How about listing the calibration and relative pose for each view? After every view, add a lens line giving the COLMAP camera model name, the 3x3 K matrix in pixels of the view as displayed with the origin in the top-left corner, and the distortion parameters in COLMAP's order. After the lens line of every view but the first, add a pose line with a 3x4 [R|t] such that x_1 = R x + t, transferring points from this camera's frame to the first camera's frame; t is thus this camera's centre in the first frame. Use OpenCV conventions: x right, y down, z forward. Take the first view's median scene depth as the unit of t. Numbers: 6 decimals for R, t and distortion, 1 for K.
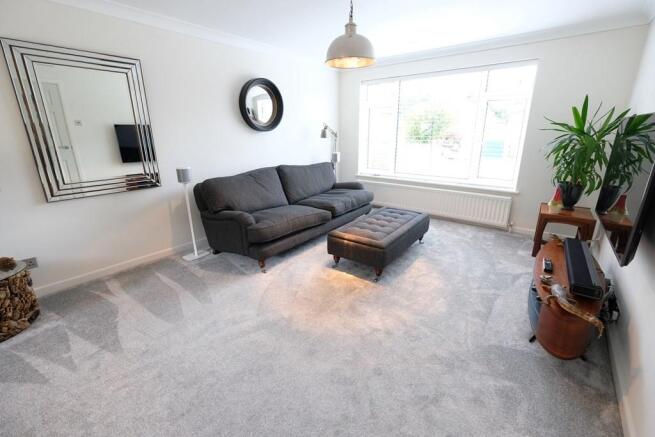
lens RADIAL K [[285.7, 0, 328.6], [0, 285.7, 216.7], [0, 0, 1]] dist [0.000329, 0.000196]
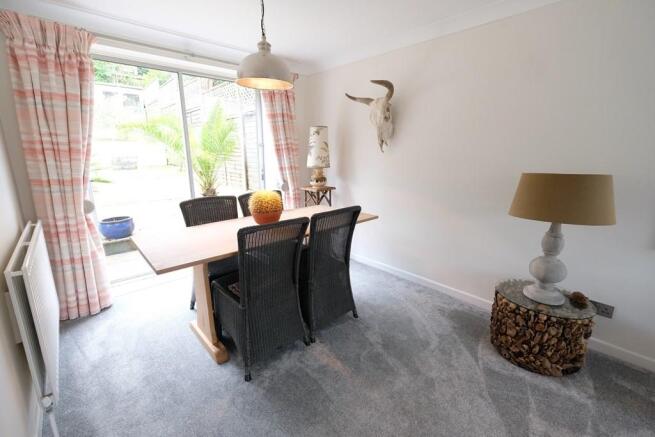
lens RADIAL K [[285.7, 0, 330.4], [0, 285.7, 218.1], [0, 0, 1]] dist [0.000329, 0.000196]
pose [[-0.135135, 0.231471, -0.963411, -0.244640], [-0.277409, 0.924604, 0.261058, -0.086270], [0.951201, 0.302537, -0.060734, 0.258857]]
